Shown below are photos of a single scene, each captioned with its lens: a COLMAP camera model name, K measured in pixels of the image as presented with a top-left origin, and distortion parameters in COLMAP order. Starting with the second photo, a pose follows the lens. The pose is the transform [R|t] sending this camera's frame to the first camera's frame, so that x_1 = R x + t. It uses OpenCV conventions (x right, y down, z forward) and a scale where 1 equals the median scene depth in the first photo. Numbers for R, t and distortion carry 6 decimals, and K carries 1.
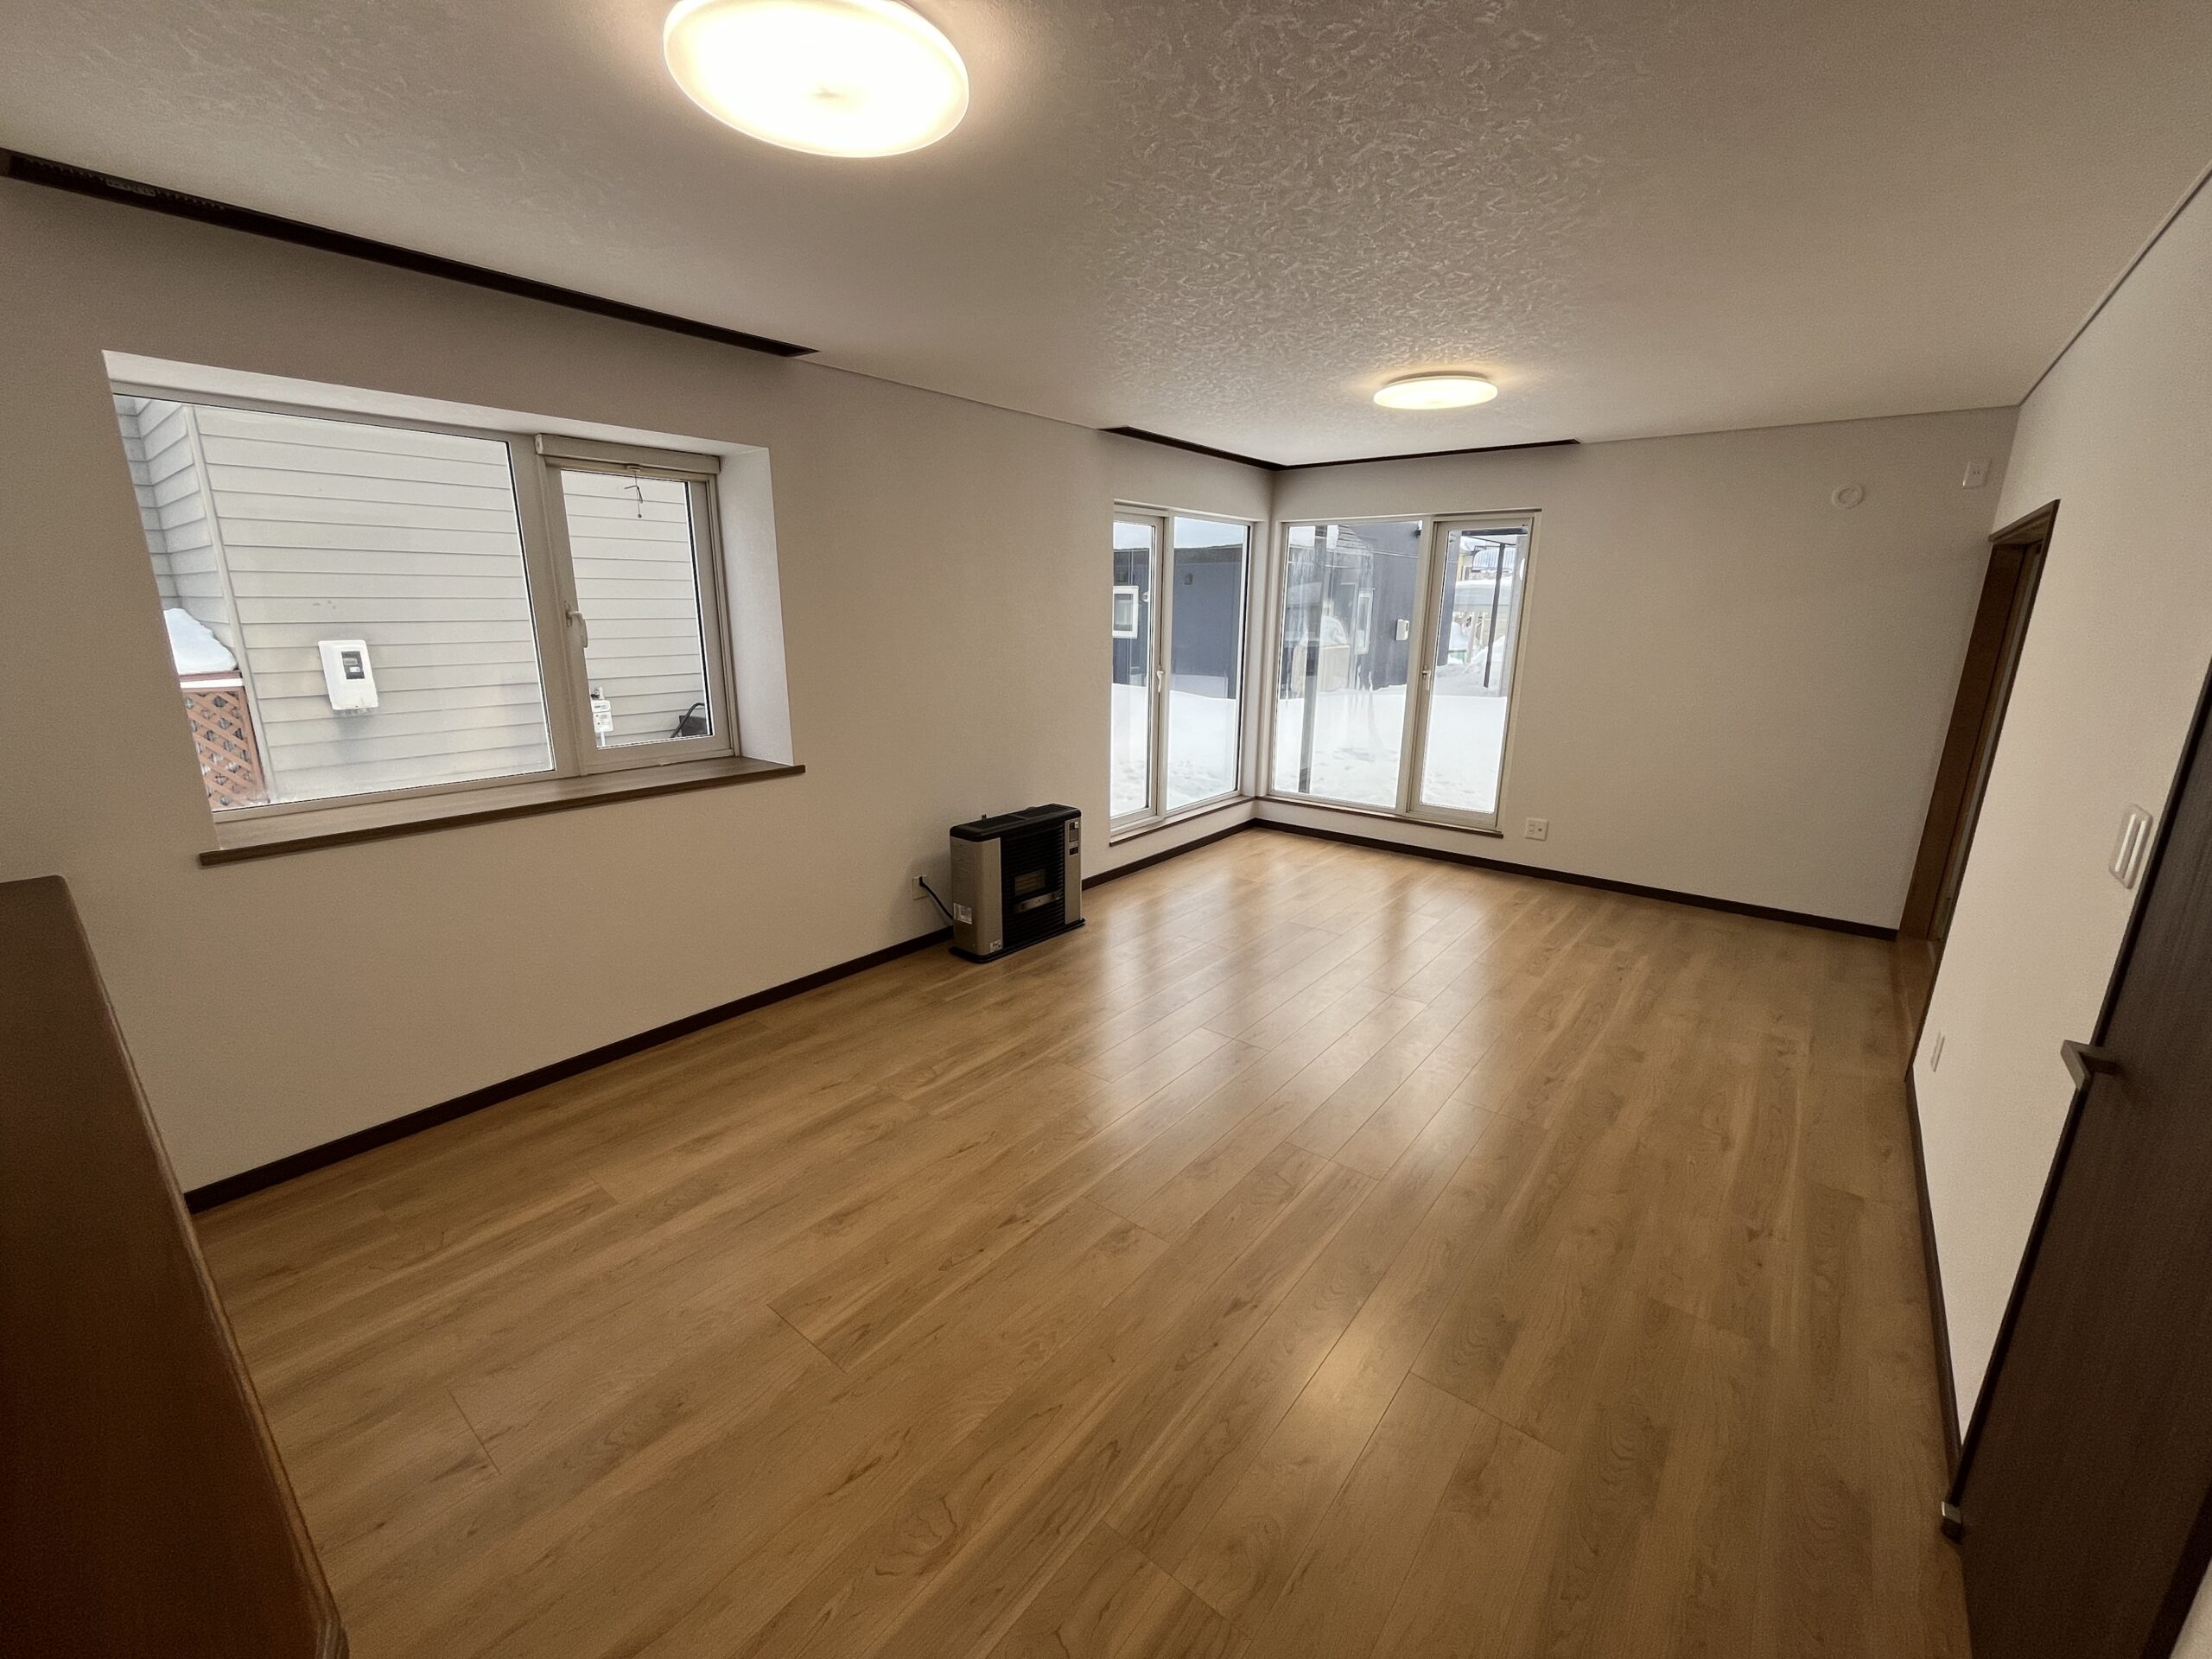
lens RADIAL K [[901.3, 0, 1128.8], [0, 901.3, 837.4], [0, 0, 1]] dist [-0.001201, 0.000275]
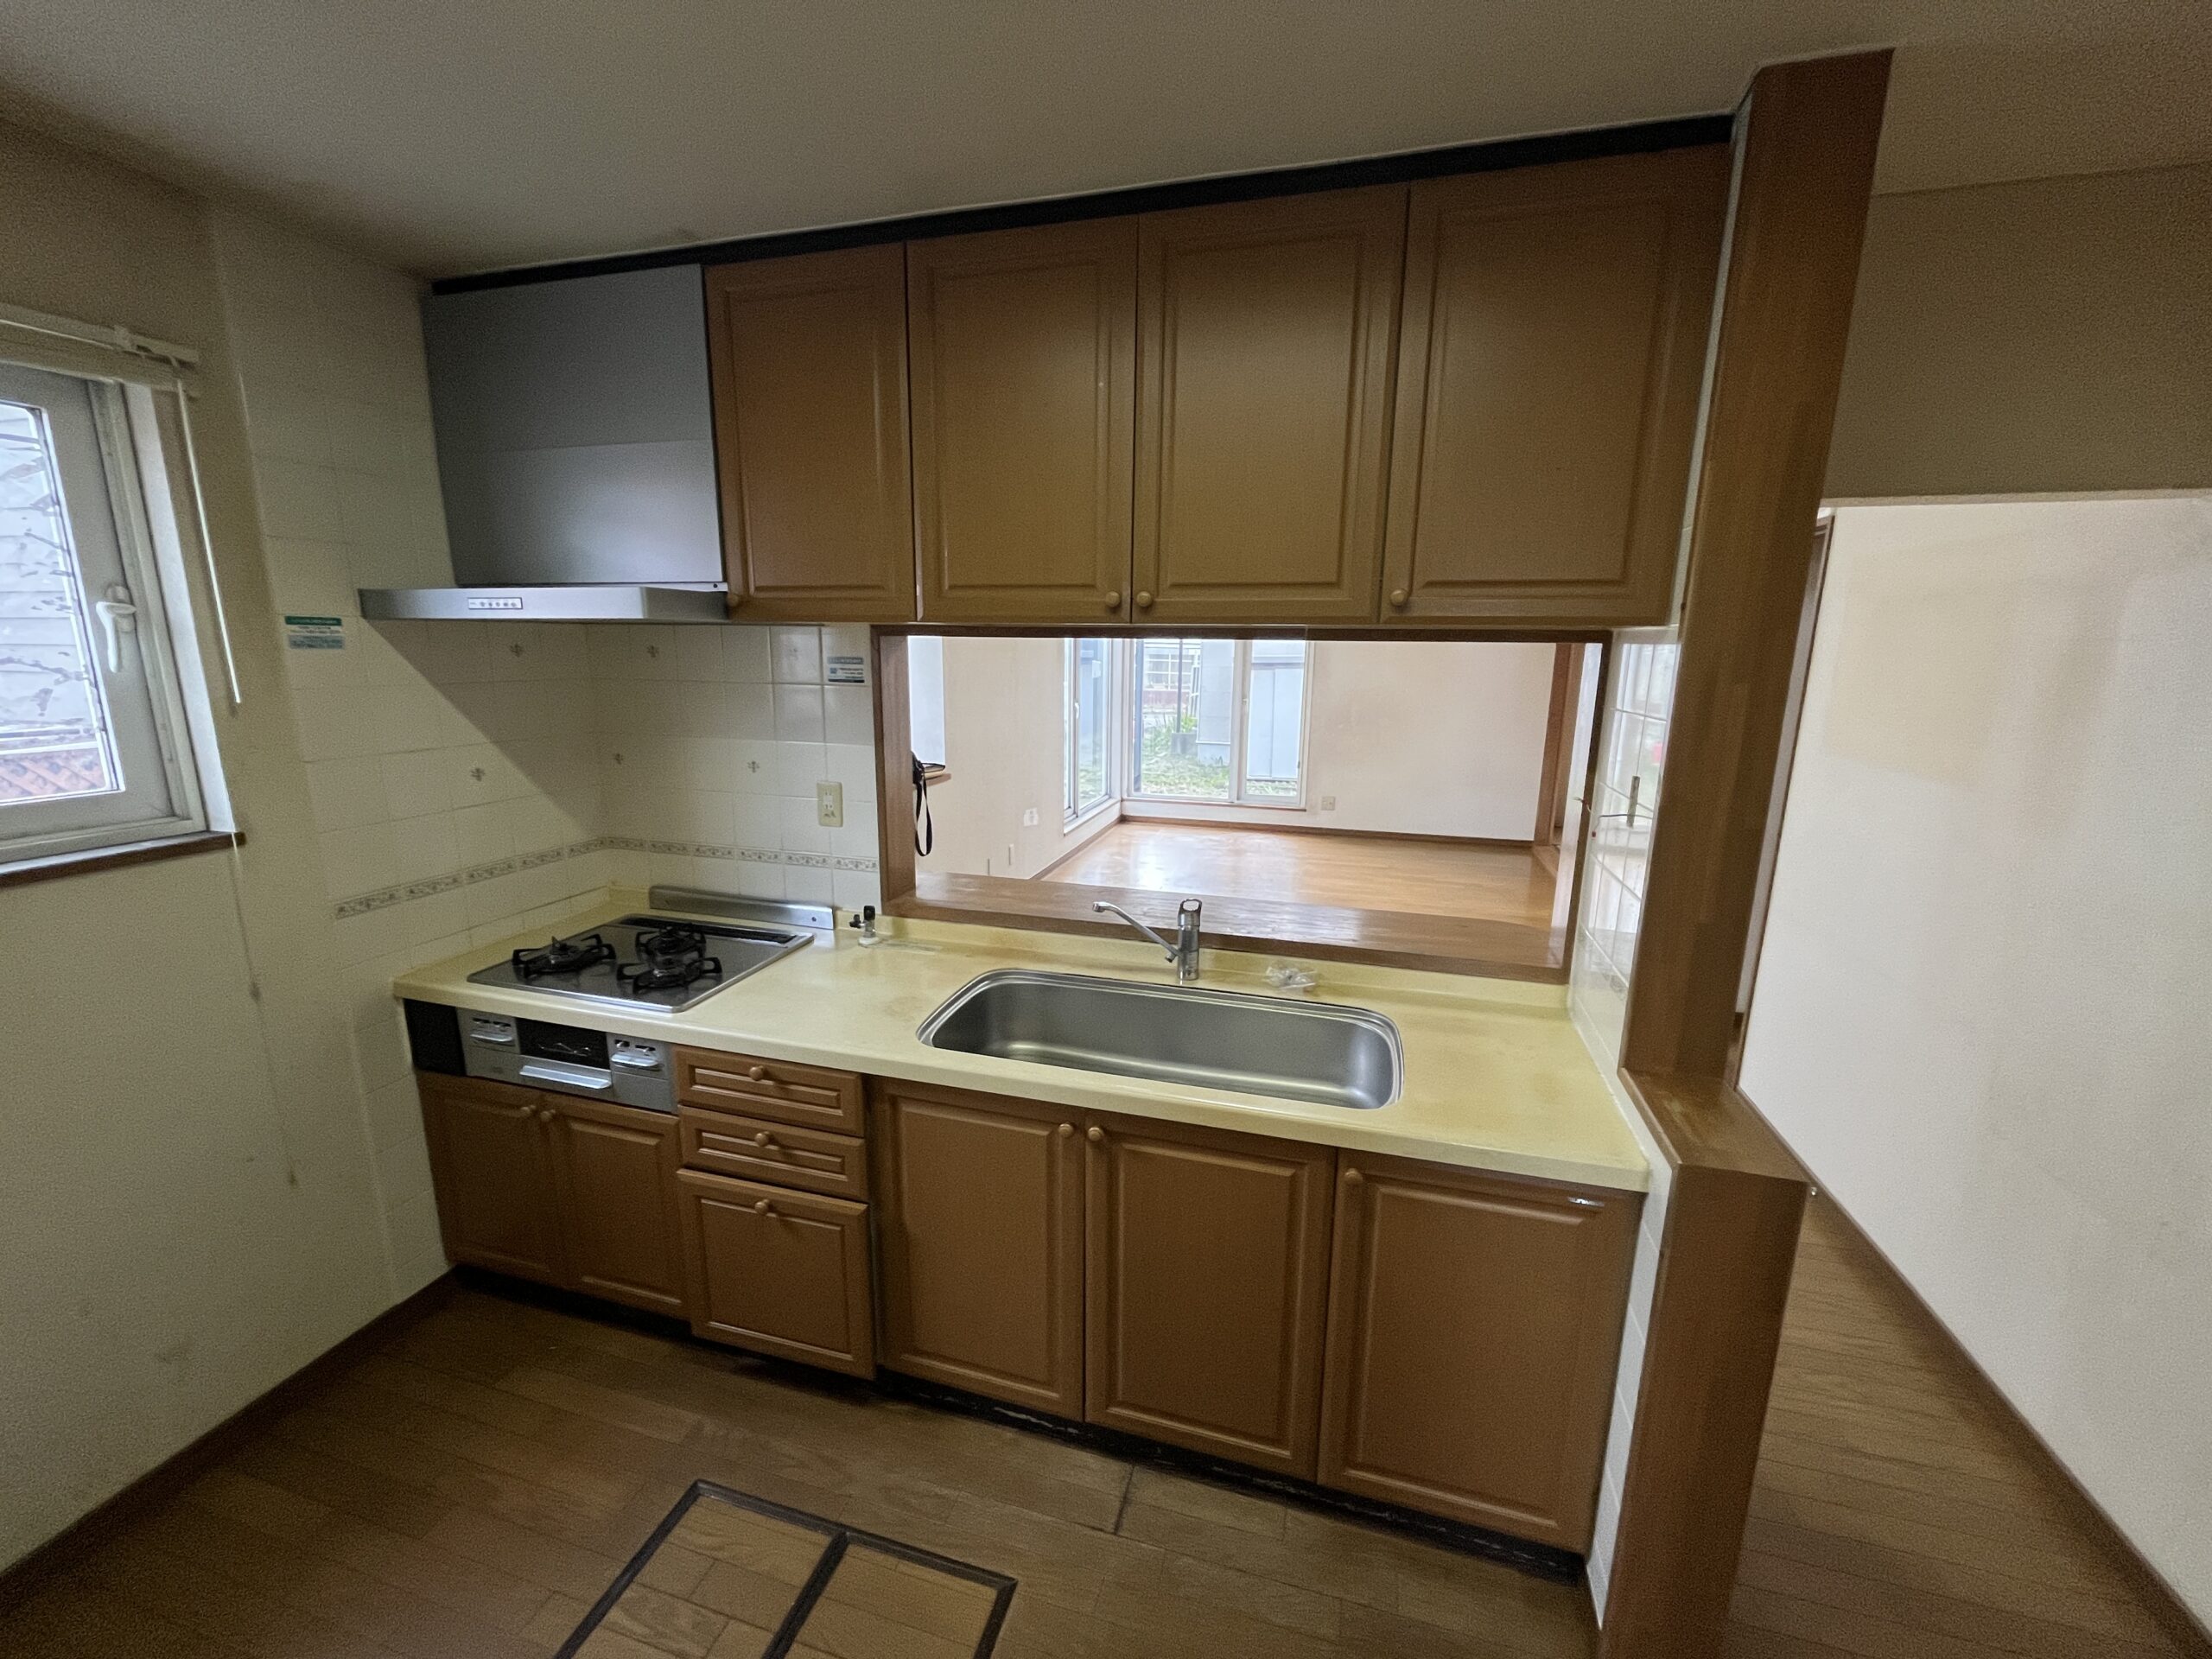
lens RADIAL K [[901.3, 0, 1100.9], [0, 901.3, 835.0], [0, 0, 1]] dist [-0.001201, 0.000275]
pose [[0.928811, -0.077534, 0.362351, -0.426355], [0.094475, 0.995098, -0.029242, 0.050088], [-0.358308, 0.061394, 0.931583, -0.247482]]
